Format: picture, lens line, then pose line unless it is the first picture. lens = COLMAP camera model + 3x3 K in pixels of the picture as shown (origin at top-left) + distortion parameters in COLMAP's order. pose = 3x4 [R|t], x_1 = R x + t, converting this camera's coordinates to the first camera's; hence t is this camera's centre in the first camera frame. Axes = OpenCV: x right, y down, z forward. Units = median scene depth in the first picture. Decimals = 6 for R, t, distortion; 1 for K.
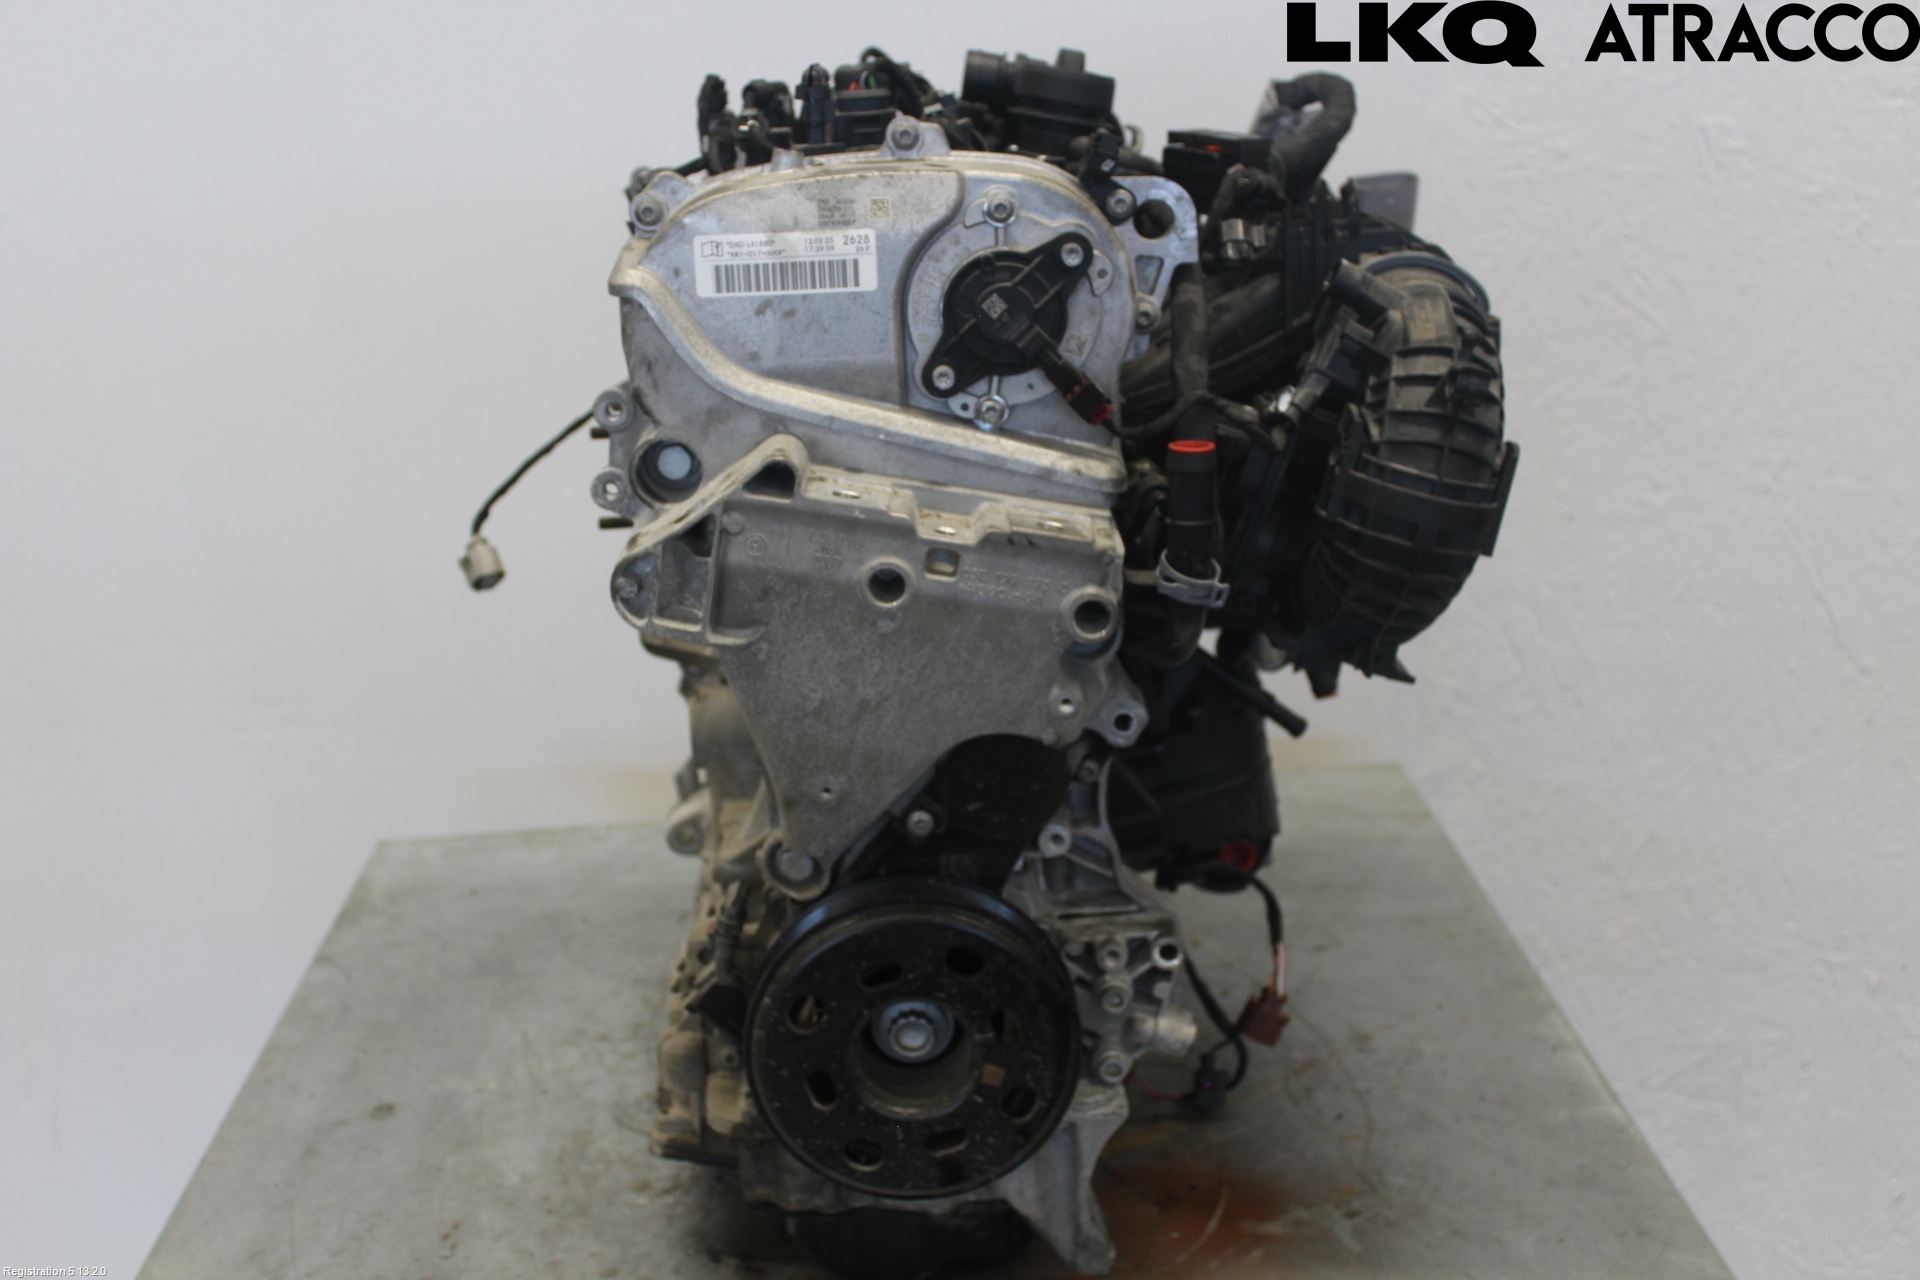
lens RADIAL K [[1714.1, 0, 960.0], [0, 1714.1, 640.0], [0, 0, 1]] dist [-0.142010, 0.068348]
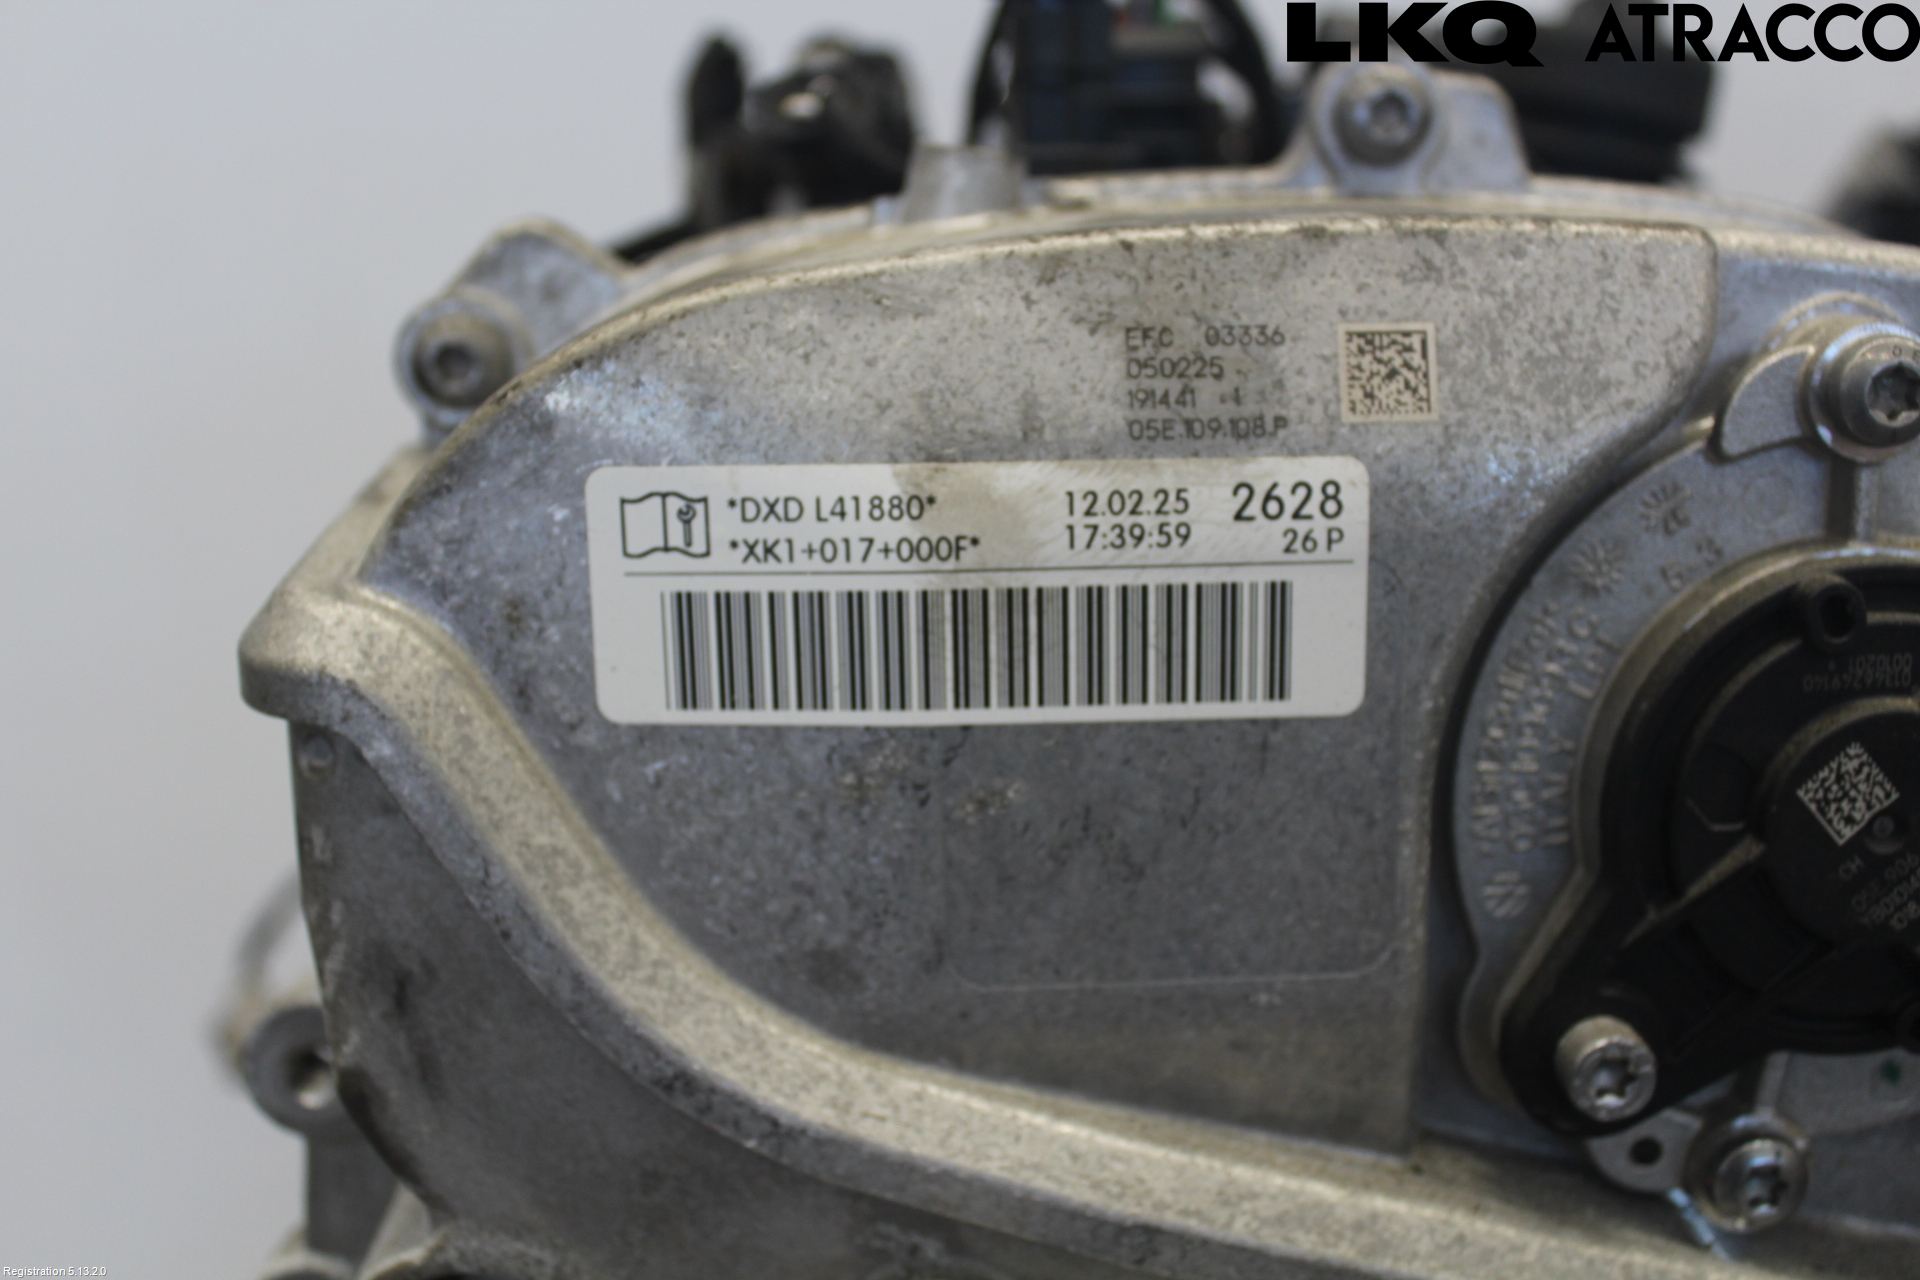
lens RADIAL K [[1714.1, 0, 960.0], [0, 1714.1, 640.0], [0, 0, 1]] dist [-0.142010, 0.068348]
pose [[0.999726, 0.020578, -0.011131, -0.102395], [-0.021452, 0.996136, -0.085164, -0.195237], [0.009336, 0.085380, 0.996305, 0.766908]]
